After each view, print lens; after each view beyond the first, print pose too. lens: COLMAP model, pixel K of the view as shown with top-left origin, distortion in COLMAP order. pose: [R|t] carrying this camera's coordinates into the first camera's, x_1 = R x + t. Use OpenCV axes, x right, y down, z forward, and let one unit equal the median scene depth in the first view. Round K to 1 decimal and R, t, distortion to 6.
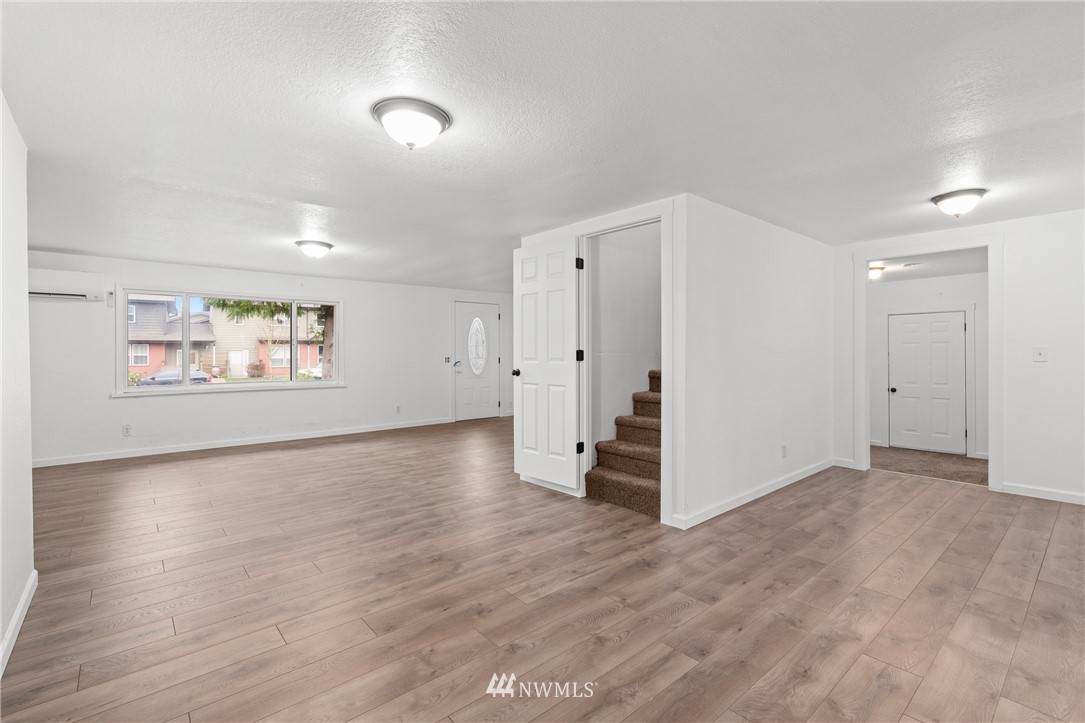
lens RADIAL K [[491.7, 0, 533.6], [0, 491.7, 355.7], [0, 0, 1]] dist [-0.005084, 0.002992]
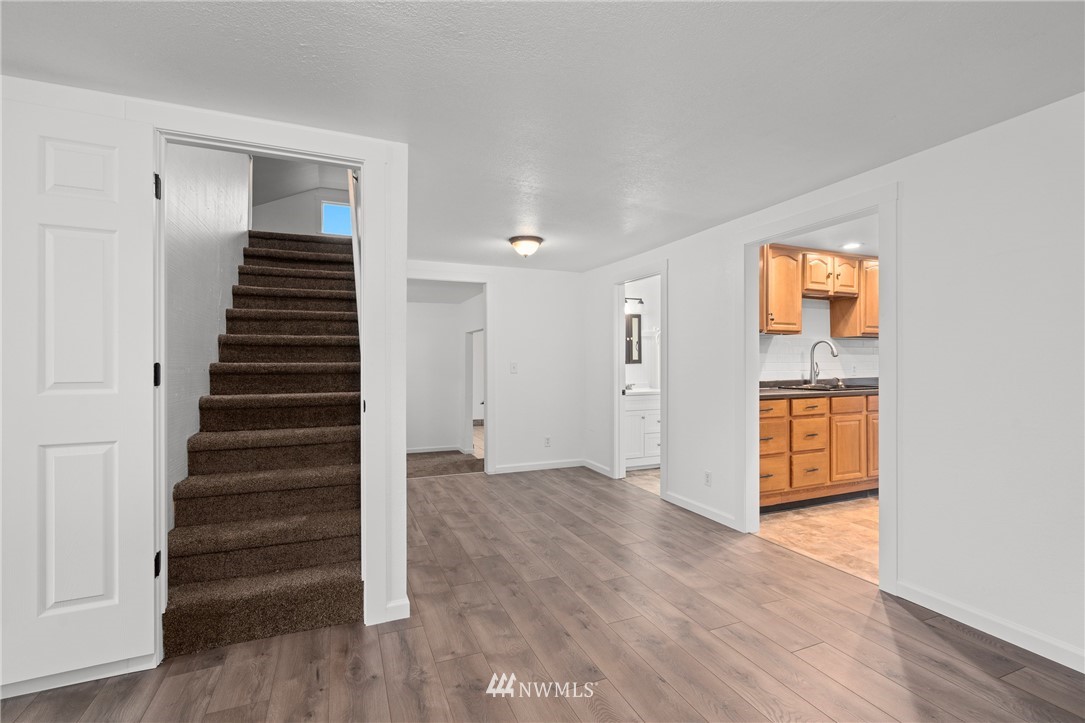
lens RADIAL K [[491.7, 0, 538.0], [0, 491.7, 363.1], [0, 0, 1]] dist [-0.005084, 0.002992]
pose [[0.309809, 0.006596, 0.950776, -0.312522], [0.017576, 0.999765, -0.012662, 0.002426], [-0.950636, 0.020634, 0.309621, 0.609791]]
